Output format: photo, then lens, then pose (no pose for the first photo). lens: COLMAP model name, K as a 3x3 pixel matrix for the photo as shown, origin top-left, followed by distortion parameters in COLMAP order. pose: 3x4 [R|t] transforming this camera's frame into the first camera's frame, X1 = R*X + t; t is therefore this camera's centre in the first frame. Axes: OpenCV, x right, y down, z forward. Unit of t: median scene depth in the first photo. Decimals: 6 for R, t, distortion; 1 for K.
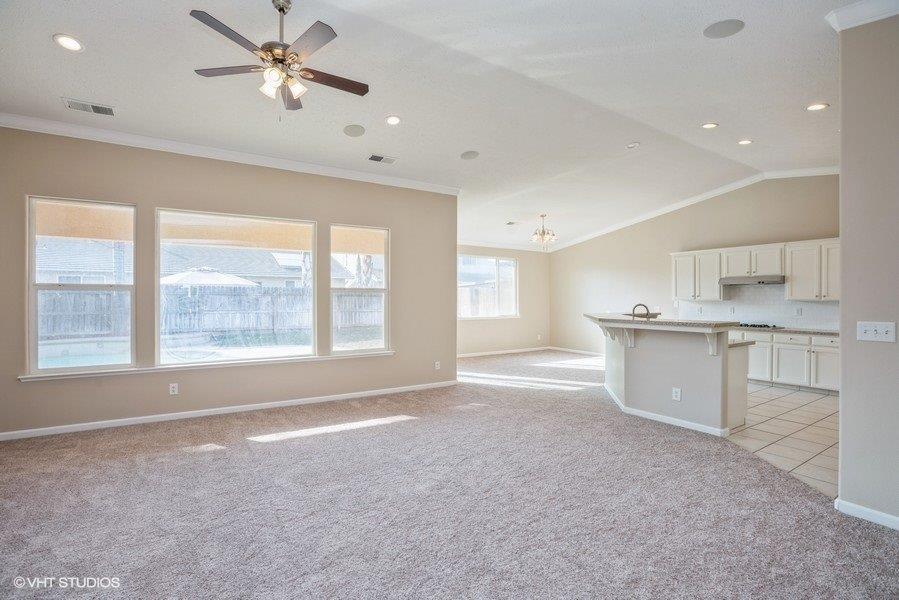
lens RADIAL K [[414.2, 0, 447.4], [0, 414.2, 299.0], [0, 0, 1]] dist [-0.013840, 0.002110]
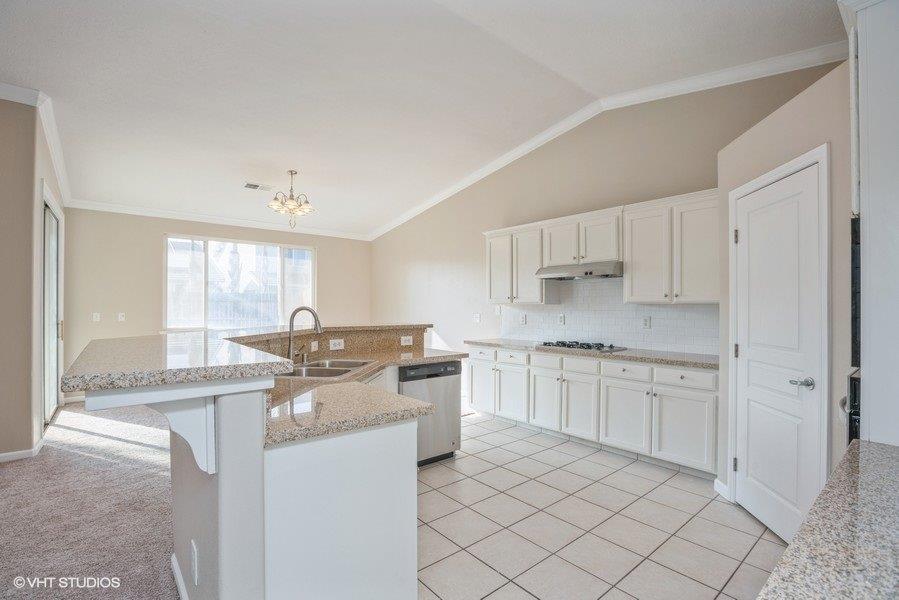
lens RADIAL K [[414.2, 0, 451.2], [0, 414.2, 303.1], [0, 0, 1]] dist [-0.013840, 0.002110]
pose [[0.995266, 0.002500, 0.097151, 0.508233], [-0.001420, 0.999936, -0.011185, 0.010001], [-0.097173, 0.010994, 0.995207, 0.423634]]
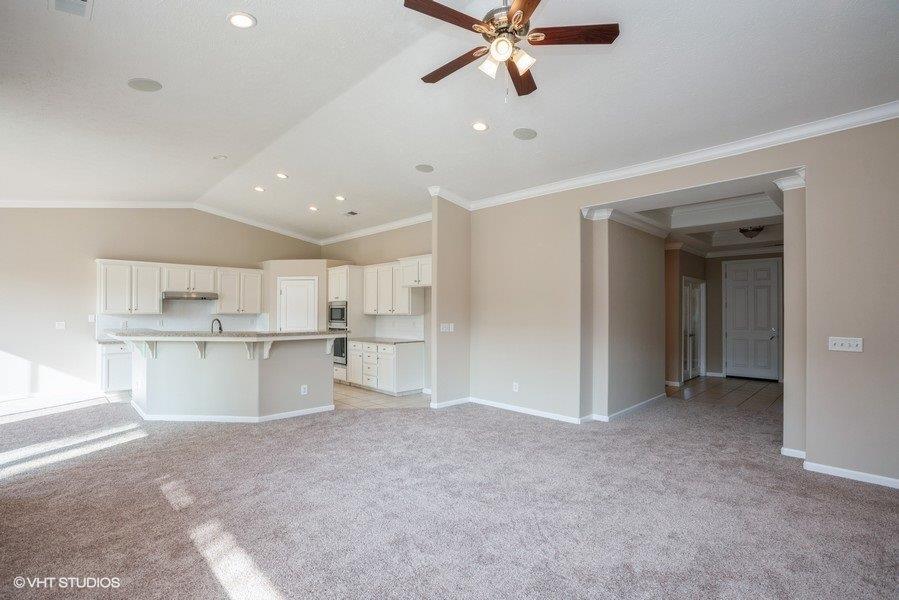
lens RADIAL K [[414.2, 0, 449.0], [0, 414.2, 304.9], [0, 0, 1]] dist [-0.013840, 0.002110]
pose [[-0.175046, 0.012525, 0.984481, -0.504784], [-0.001663, 0.999914, -0.013017, -0.007320], [-0.984559, -0.003916, -0.175011, 0.522008]]
